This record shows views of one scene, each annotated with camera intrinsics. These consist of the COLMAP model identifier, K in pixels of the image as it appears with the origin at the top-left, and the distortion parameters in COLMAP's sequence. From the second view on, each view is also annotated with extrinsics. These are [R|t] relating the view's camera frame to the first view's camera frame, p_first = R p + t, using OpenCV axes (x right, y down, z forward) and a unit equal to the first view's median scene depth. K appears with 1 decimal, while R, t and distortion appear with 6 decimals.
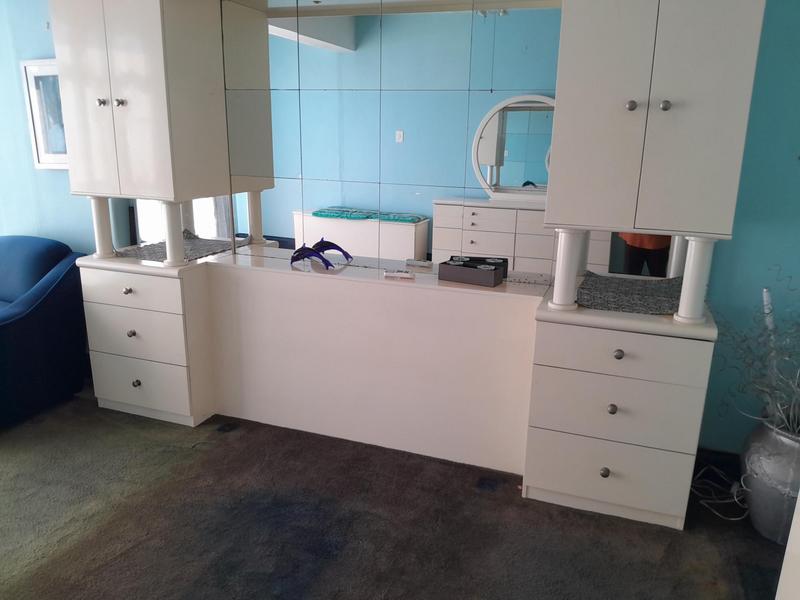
lens RADIAL K [[611.9, 0, 400.0], [0, 611.9, 300.0], [0, 0, 1]] dist [0.055493, -0.118445]
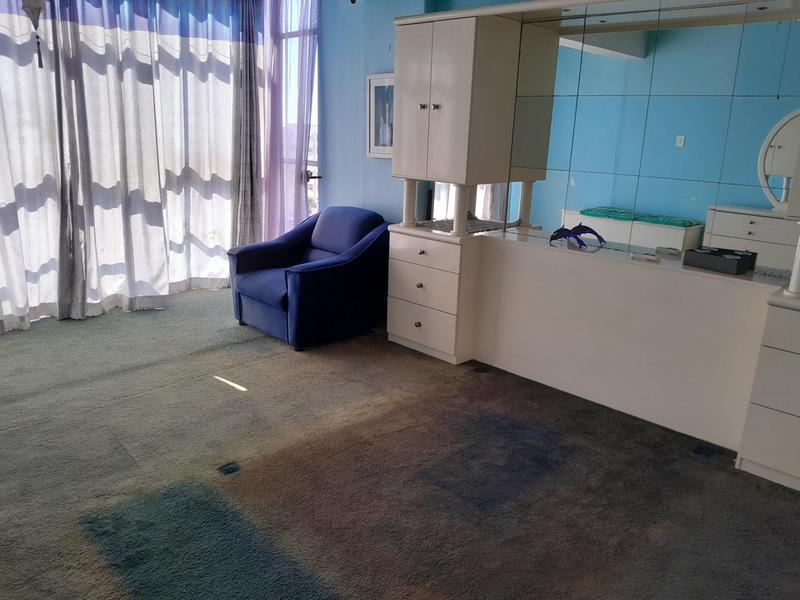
lens RADIAL K [[627.4, 0, 400.0], [0, 627.4, 300.0], [0, 0, 1]] dist [0.131776, -0.291750]
pose [[0.907808, 0.121727, -0.401333, 0.063481], [-0.129448, 0.991554, 0.007936, 0.080820], [0.398909, 0.044748, 0.915898, -0.232710]]
